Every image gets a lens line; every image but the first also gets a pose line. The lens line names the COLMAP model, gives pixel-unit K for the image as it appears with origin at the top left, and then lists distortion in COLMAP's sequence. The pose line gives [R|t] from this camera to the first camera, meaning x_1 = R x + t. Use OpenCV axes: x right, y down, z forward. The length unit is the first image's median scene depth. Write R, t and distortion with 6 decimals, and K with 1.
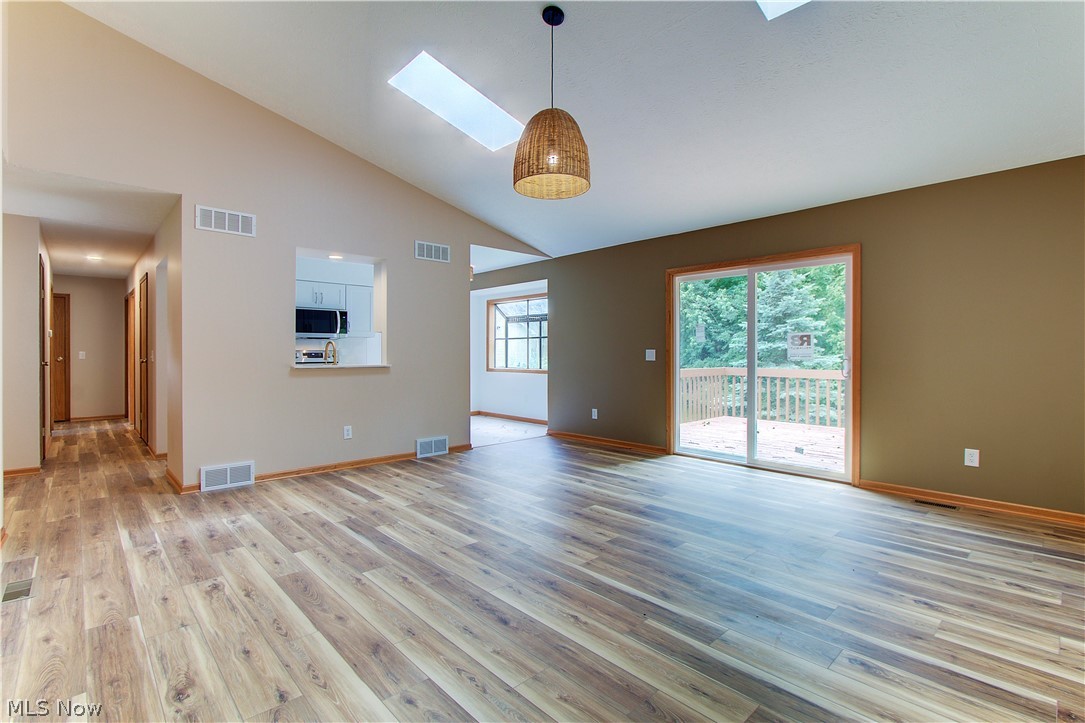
lens RADIAL K [[484.9, 0, 542.5], [0, 484.9, 361.5], [0, 0, 1]] dist [-0.011675, -0.000137]
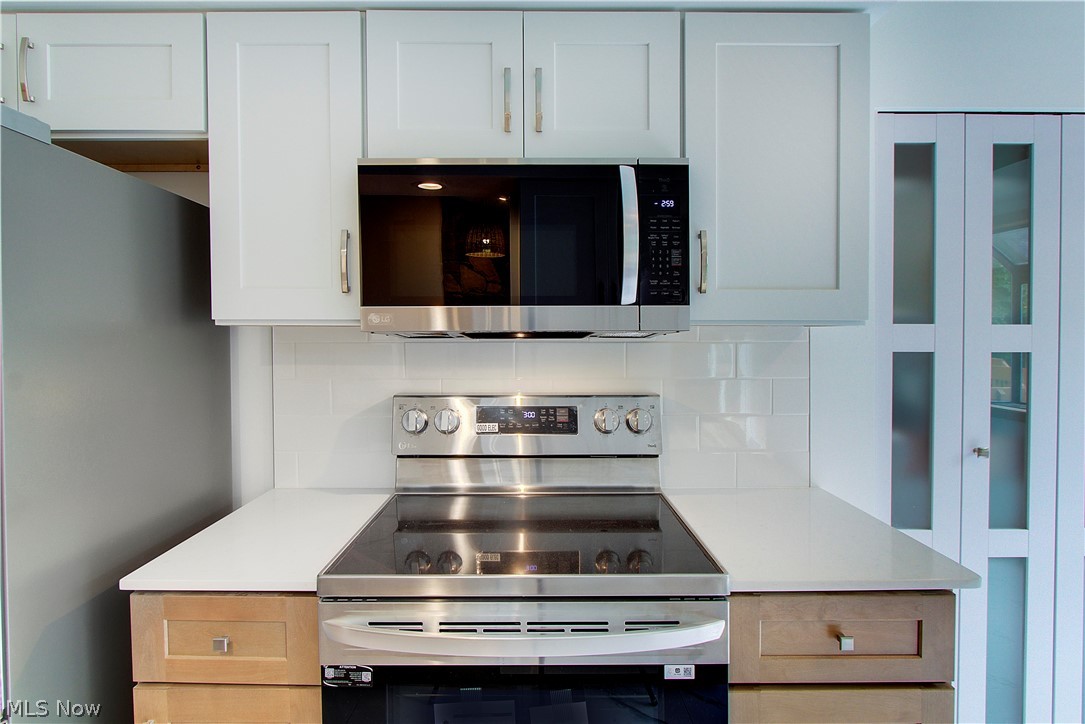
lens RADIAL K [[484.9, 0, 542.5], [0, 484.9, 362.0], [0, 0, 1]] dist [-0.011675, -0.000137]
pose [[0.712982, 0.017091, -0.700974, -0.328090], [-0.013670, 0.999852, 0.010474, -0.040006], [0.701049, 0.002115, 0.713110, 0.861560]]
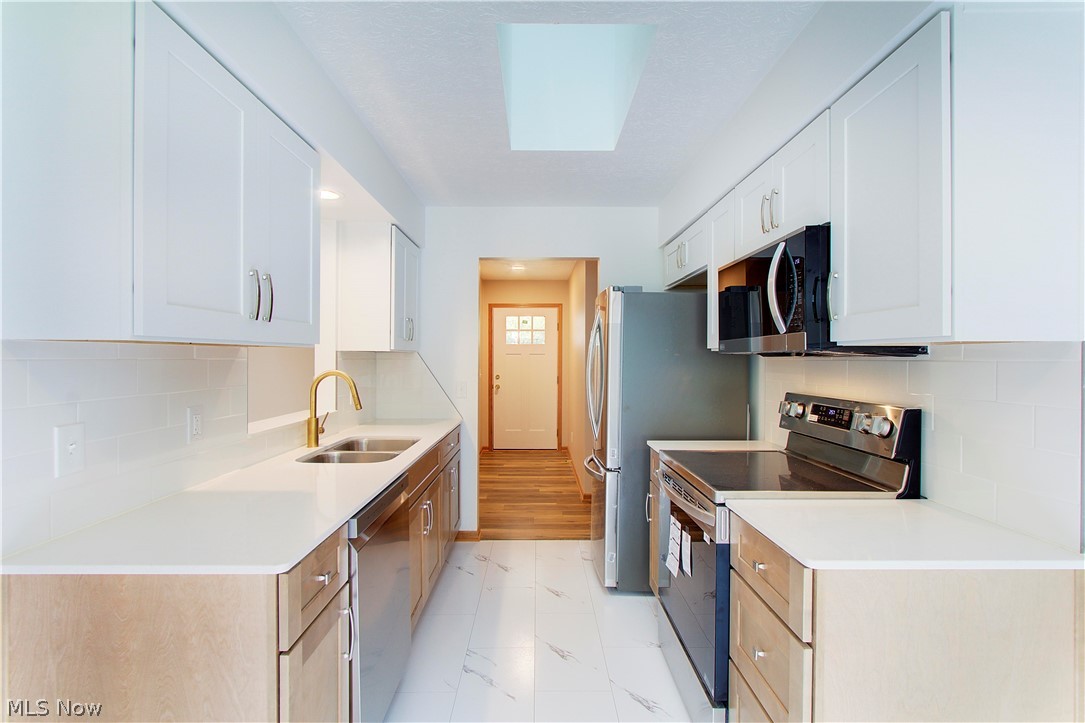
lens RADIAL K [[484.9, 0, 542.5], [0, 484.9, 361.5], [0, 0, 1]] dist [-0.011675, -0.000137]
pose [[-0.694365, -0.000891, -0.719622, -0.153643], [-0.017332, 0.999730, 0.015486, -0.046120], [0.719414, 0.023225, -0.694193, 1.088012]]
